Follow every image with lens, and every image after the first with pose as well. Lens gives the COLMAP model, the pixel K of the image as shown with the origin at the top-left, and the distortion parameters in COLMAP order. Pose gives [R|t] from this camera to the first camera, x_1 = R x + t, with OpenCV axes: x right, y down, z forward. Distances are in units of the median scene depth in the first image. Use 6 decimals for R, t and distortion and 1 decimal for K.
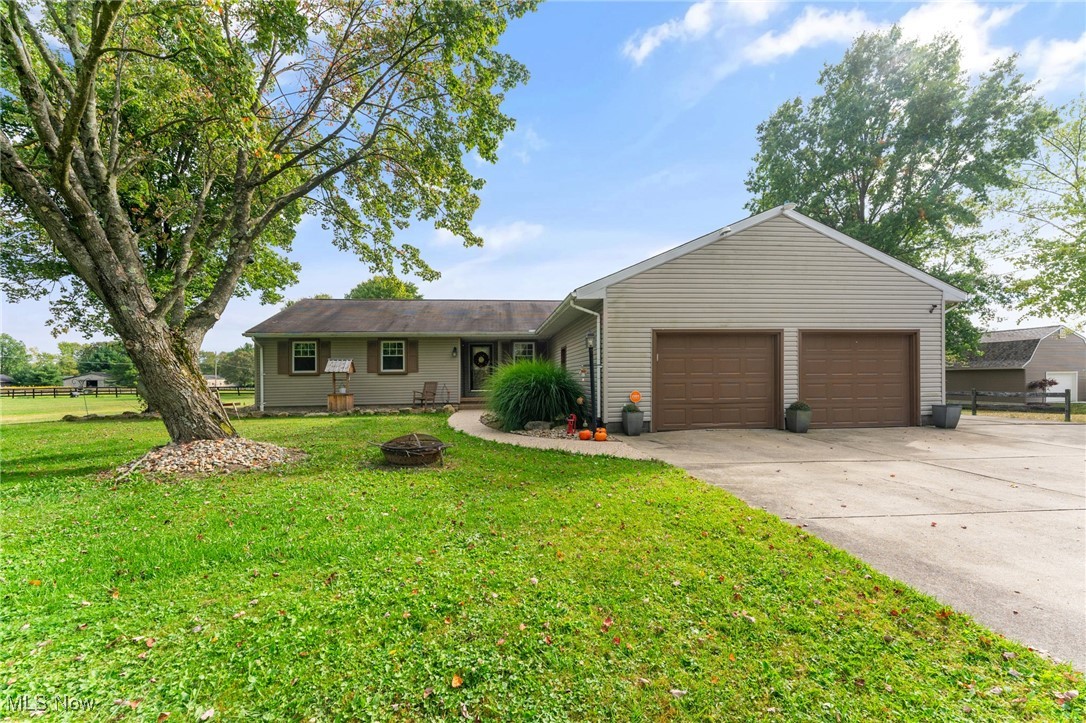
lens RADIAL K [[442.7, 0, 548.0], [0, 442.7, 360.8], [0, 0, 1]] dist [-0.001756, -0.000487]
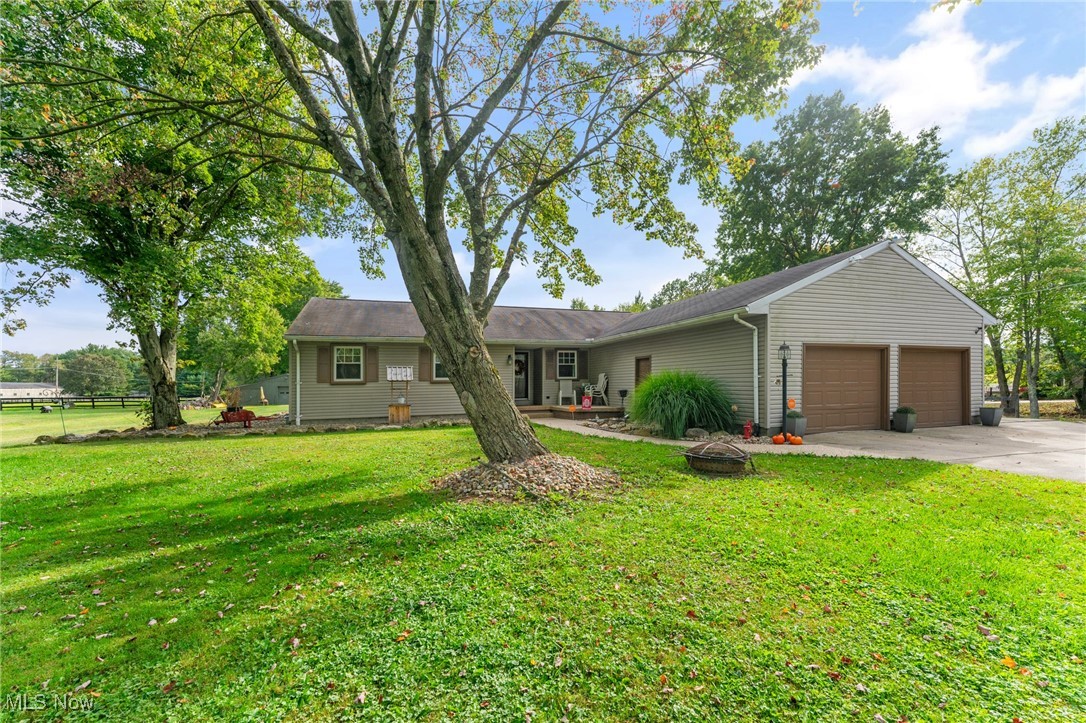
lens RADIAL K [[442.7, 0, 550.3], [0, 442.7, 362.3], [0, 0, 1]] dist [-0.001756, -0.000487]
pose [[0.974564, 0.009468, 0.223910, -0.373837], [-0.006483, 0.999880, -0.014059, -0.001400], [-0.224017, 0.012250, 0.974508, 0.035472]]
